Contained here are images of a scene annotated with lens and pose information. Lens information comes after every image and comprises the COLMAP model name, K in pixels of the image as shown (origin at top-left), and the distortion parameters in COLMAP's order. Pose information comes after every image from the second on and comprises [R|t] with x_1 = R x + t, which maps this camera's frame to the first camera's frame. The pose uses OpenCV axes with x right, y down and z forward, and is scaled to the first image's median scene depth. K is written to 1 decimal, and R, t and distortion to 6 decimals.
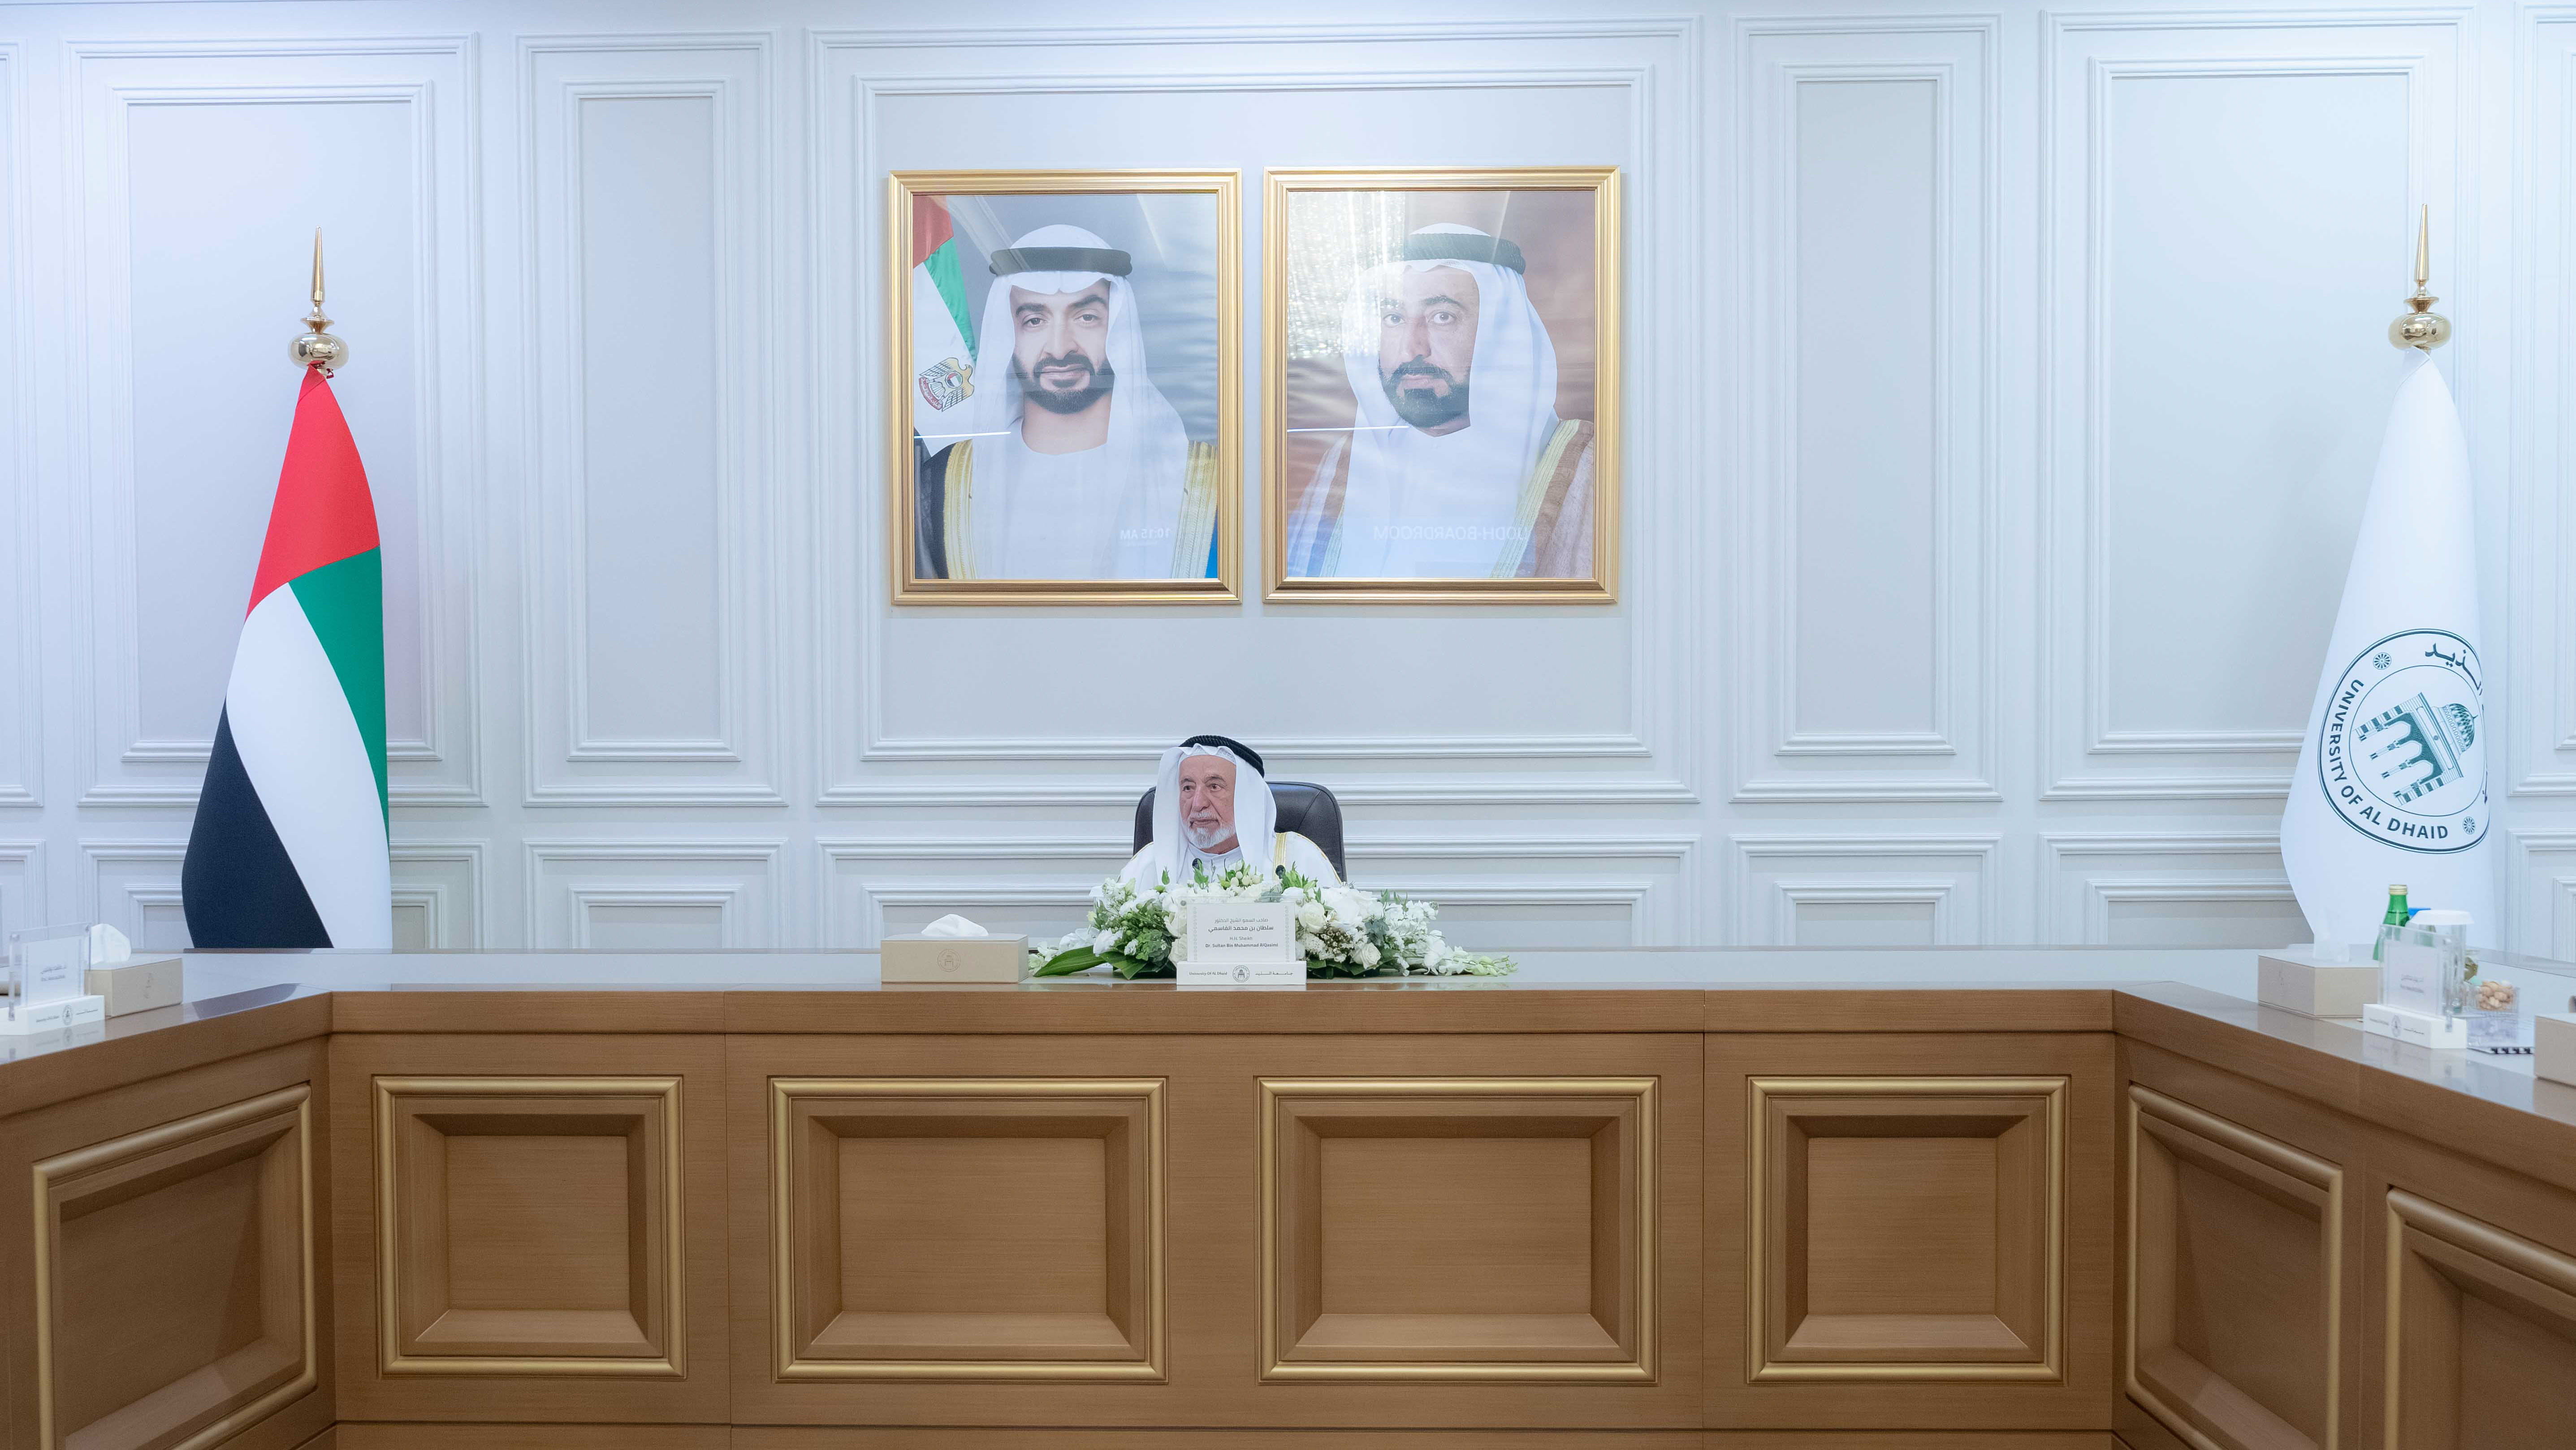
lens RADIAL K [[3019.1, 0, 1285.7], [0, 3019.1, 882.3], [0, 0, 1]] dist [-0.010284, 0.014154]
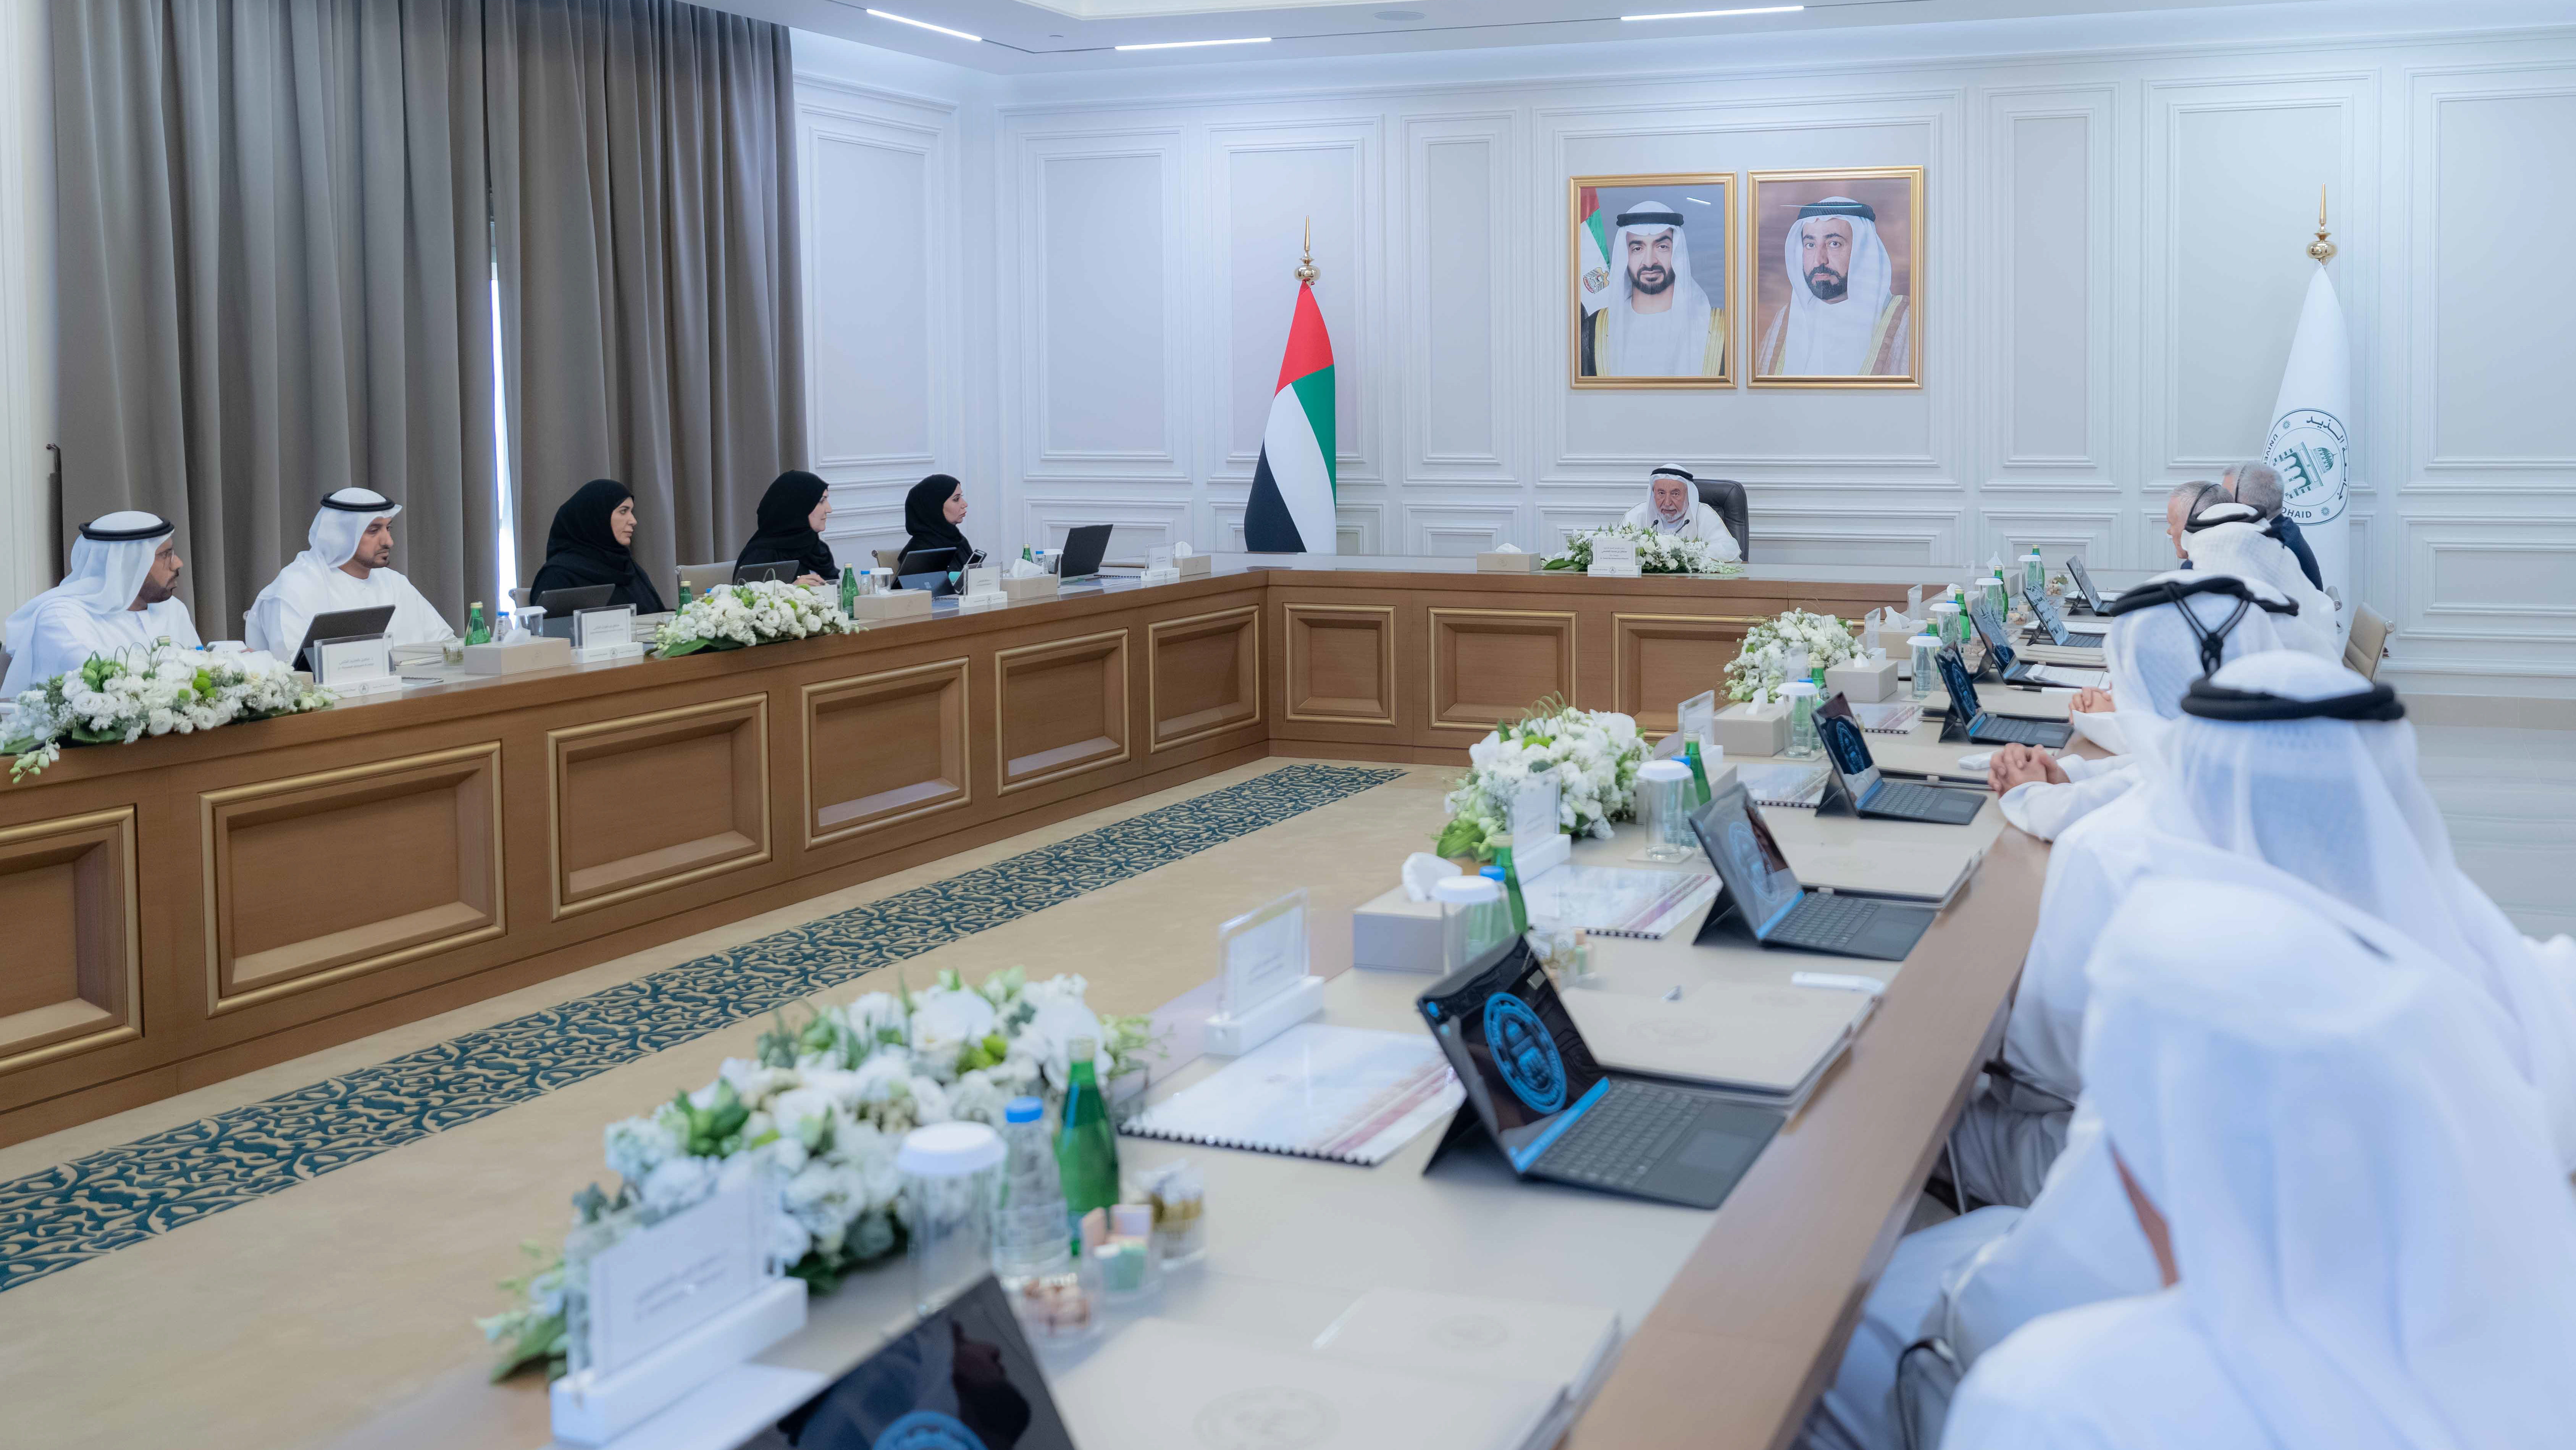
lens RADIAL K [[2975.2, 0, 1288.0], [0, 2975.2, 725.0], [0, 0, 1]] dist [-0.058537, 0.003324]
pose [[0.918001, 0.042619, -0.394281, 0.504680], [-0.011595, 0.996668, 0.080736, -0.025800], [0.396409, -0.069544, 0.915436, -0.945766]]
